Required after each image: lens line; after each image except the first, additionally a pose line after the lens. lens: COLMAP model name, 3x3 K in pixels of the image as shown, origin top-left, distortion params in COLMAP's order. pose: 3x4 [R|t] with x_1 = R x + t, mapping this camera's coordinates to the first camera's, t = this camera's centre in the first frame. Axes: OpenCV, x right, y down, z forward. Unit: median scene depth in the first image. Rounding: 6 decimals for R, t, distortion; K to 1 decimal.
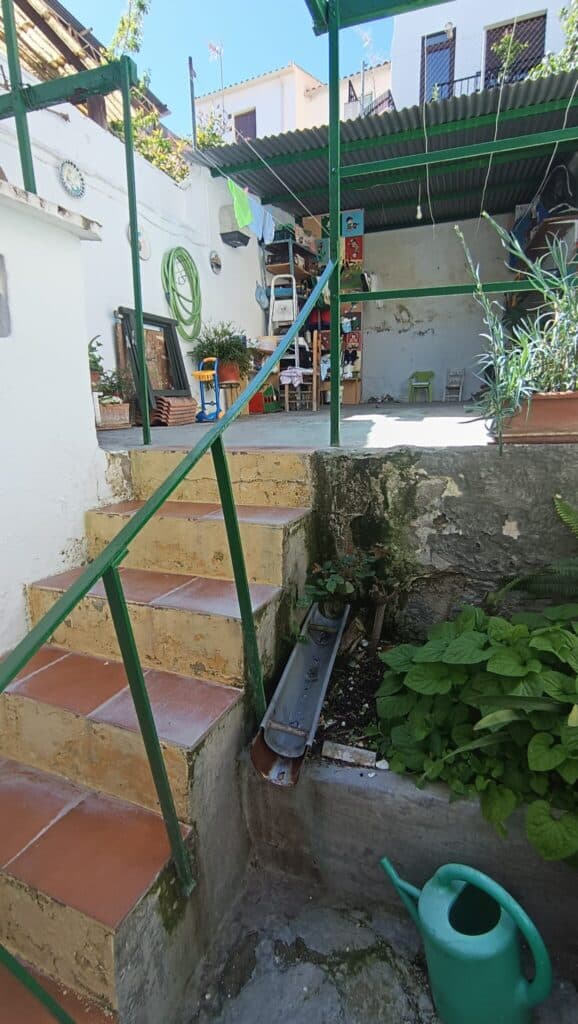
lens RADIAL K [[474.7, 0, 310.3], [0, 474.7, 516.5], [0, 0, 1]] dist [-0.002799, -0.000008]
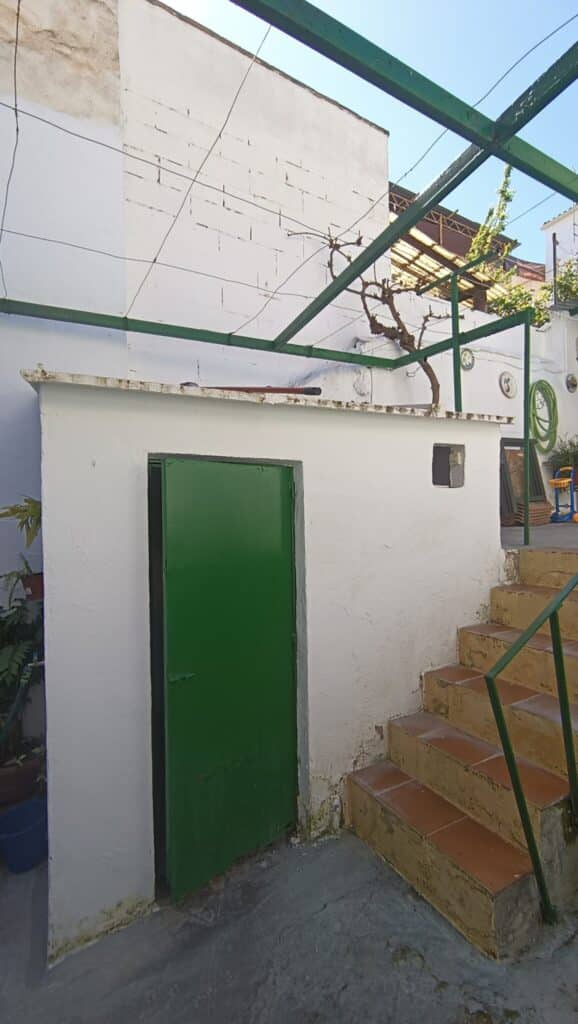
lens RADIAL K [[469.5, 0, 296.2], [0, 469.5, 515.6], [0, 0, 1]] dist [-0.008957, 0.009005]
pose [[0.771893, -0.001923, -0.635749, 0.010100], [-0.118145, 0.982143, -0.146416, 0.051851], [0.624678, 0.188128, 0.757882, -0.558545]]
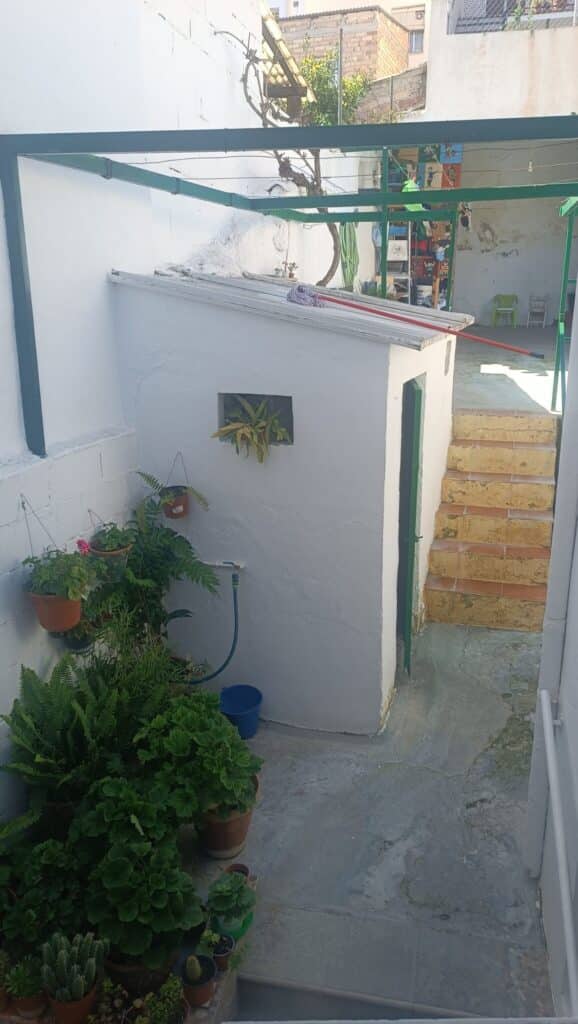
lens RADIAL K [[739.7, 0, 294.6], [0, 739.7, 506.3], [0, 0, 1]] dist [0.023789, -0.006385]
pose [[0.996563, -0.013161, 0.081784, -1.293820], [0.006279, 0.996458, 0.083852, -0.018638], [-0.082598, -0.083050, 0.993116, -2.033077]]
